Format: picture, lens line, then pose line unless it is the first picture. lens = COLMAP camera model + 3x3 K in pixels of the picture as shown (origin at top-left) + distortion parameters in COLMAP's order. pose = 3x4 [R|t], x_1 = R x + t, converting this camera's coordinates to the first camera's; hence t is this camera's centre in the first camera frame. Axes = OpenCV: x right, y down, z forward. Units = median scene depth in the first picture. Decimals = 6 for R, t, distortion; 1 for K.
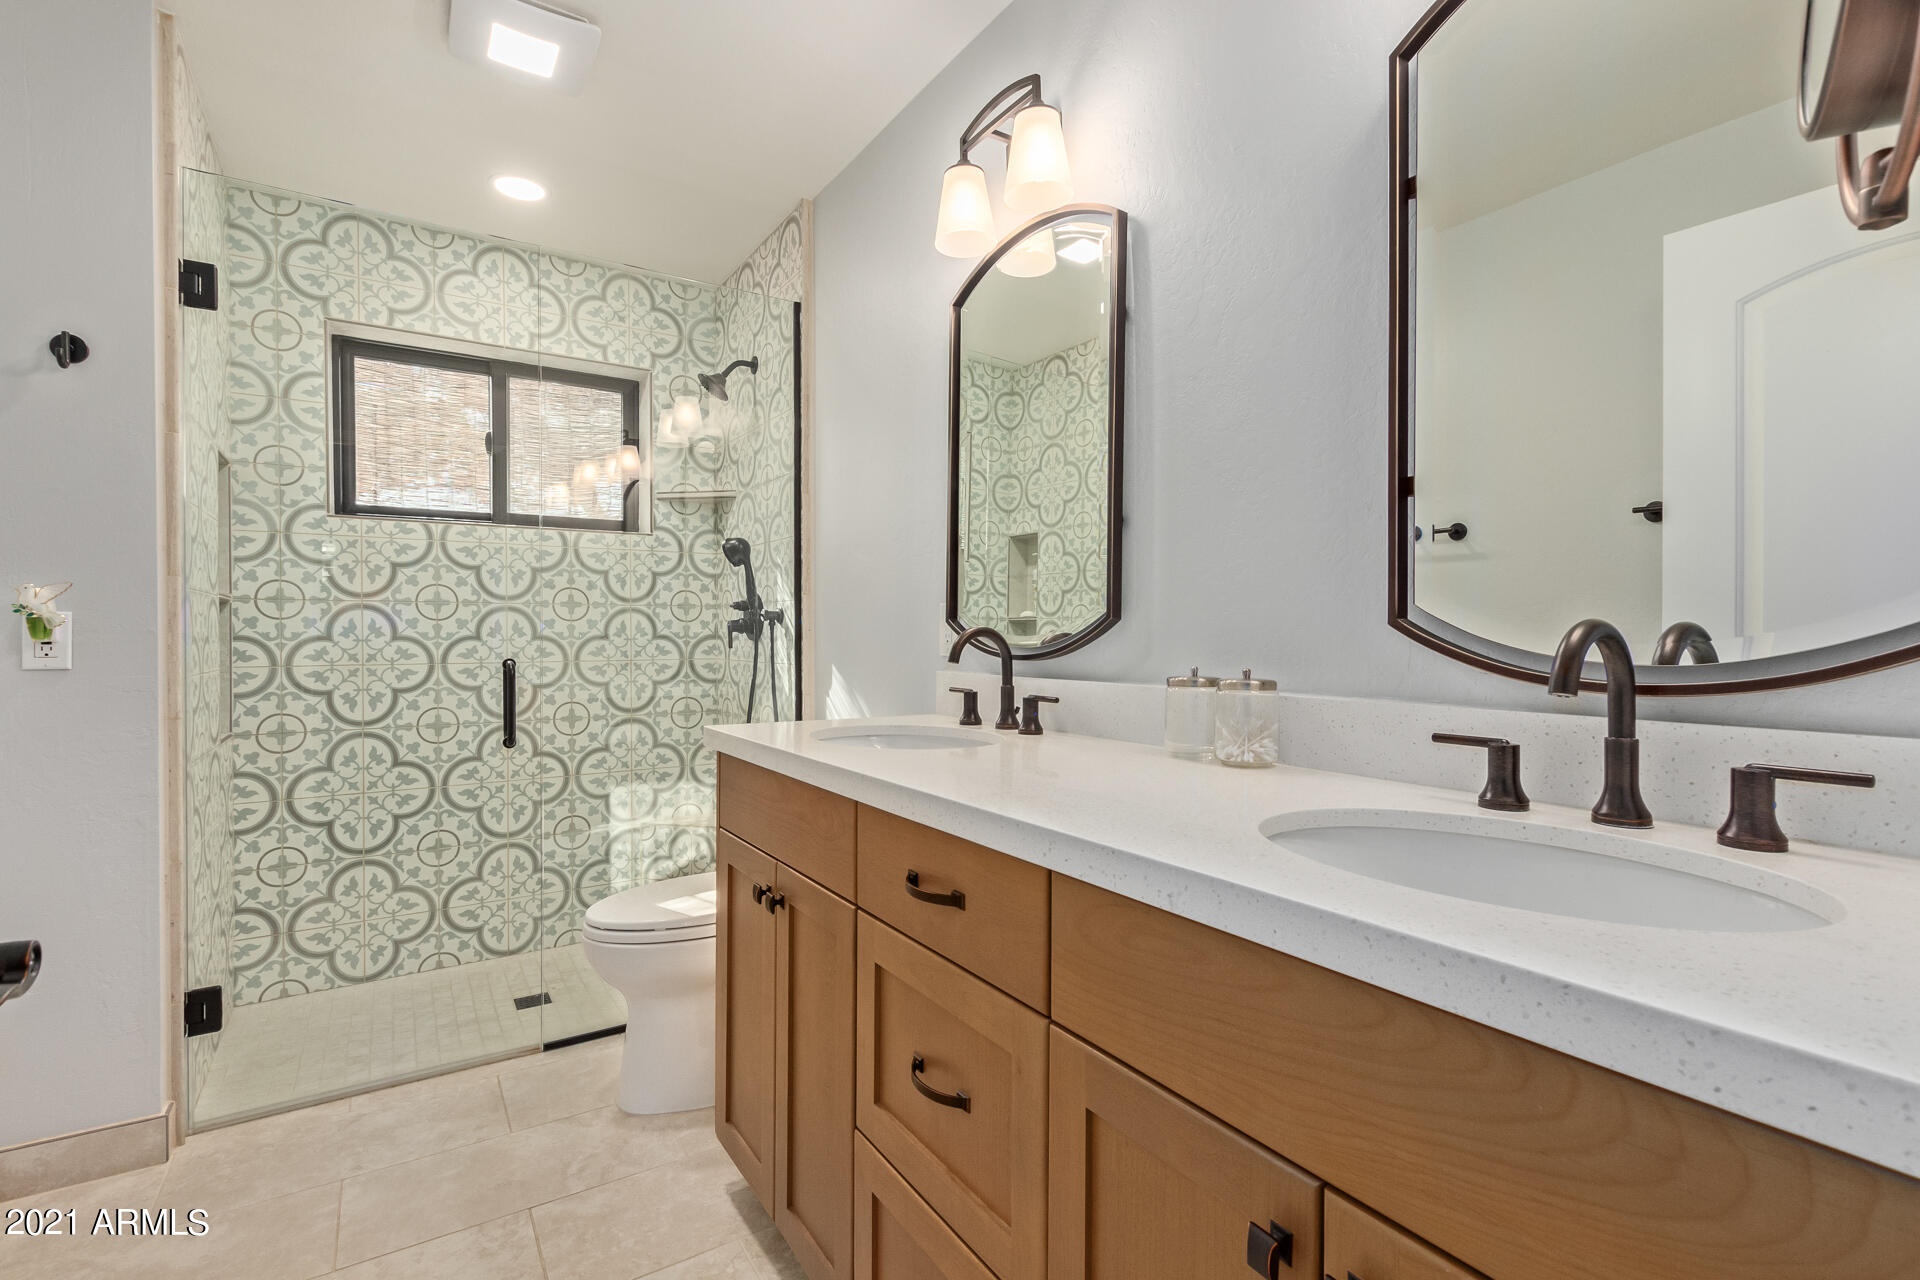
lens RADIAL K [[889.1, 0, 954.3], [0, 889.1, 643.6], [0, 0, 1]] dist [-0.003364, -0.001210]
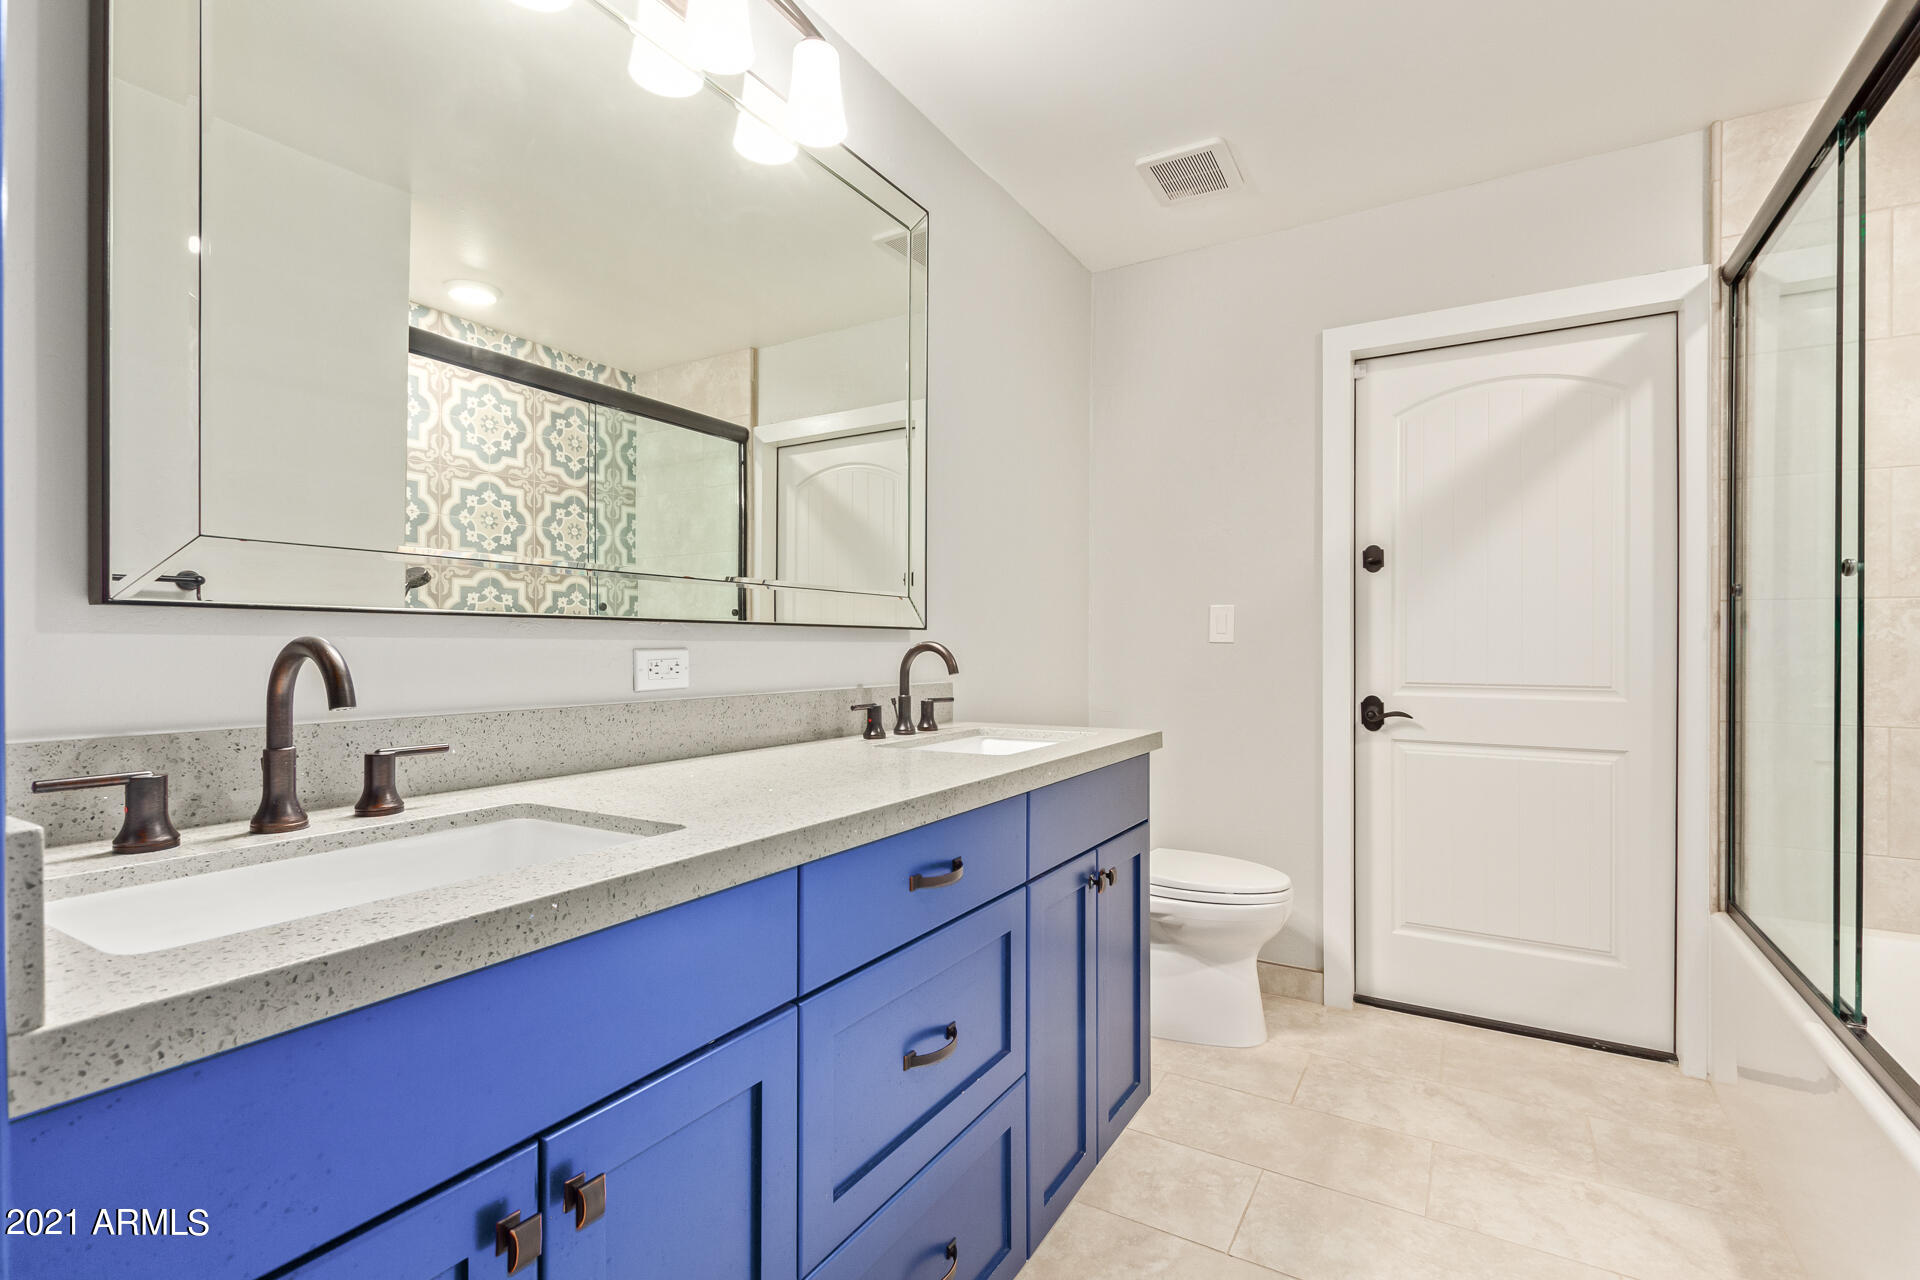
lens RADIAL K [[889.1, 0, 954.3], [0, 889.1, 643.6], [0, 0, 1]] dist [-0.003364, -0.001210]
pose [[-0.447535, -0.008121, 0.894230, -0.696988], [0.007205, 0.999894, 0.012686, -0.029173], [-0.894237, 0.012121, -0.447429, 0.942421]]
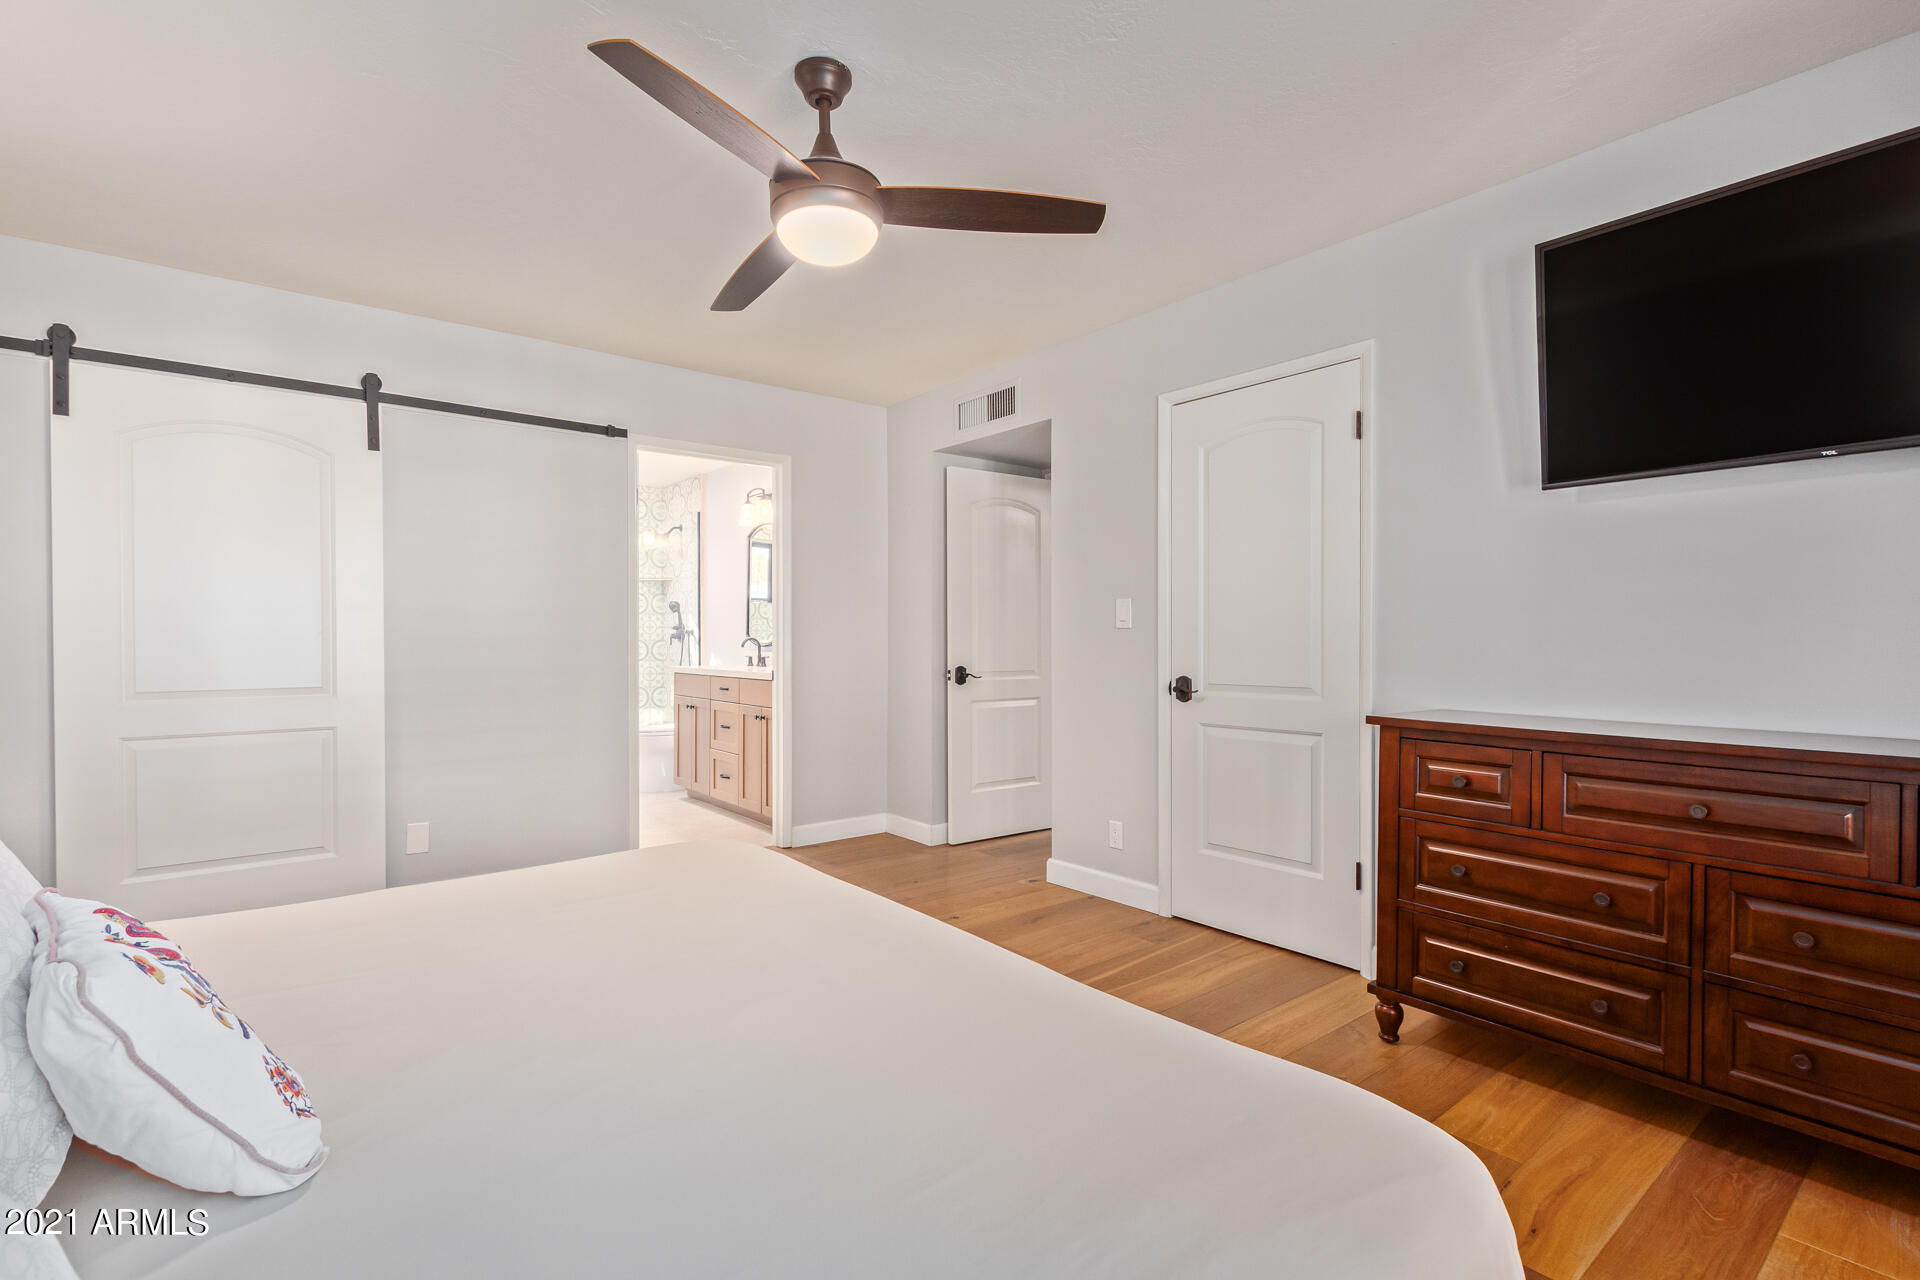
lens RADIAL K [[889.1, 0, 954.3], [0, 889.1, 643.6], [0, 0, 1]] dist [-0.003364, -0.001210]
pose [[0.995128, -0.002125, 0.098565, 0.302768], [0.002777, 0.999975, -0.006471, 0.020135], [-0.098548, 0.006713, 0.995110, -1.618329]]
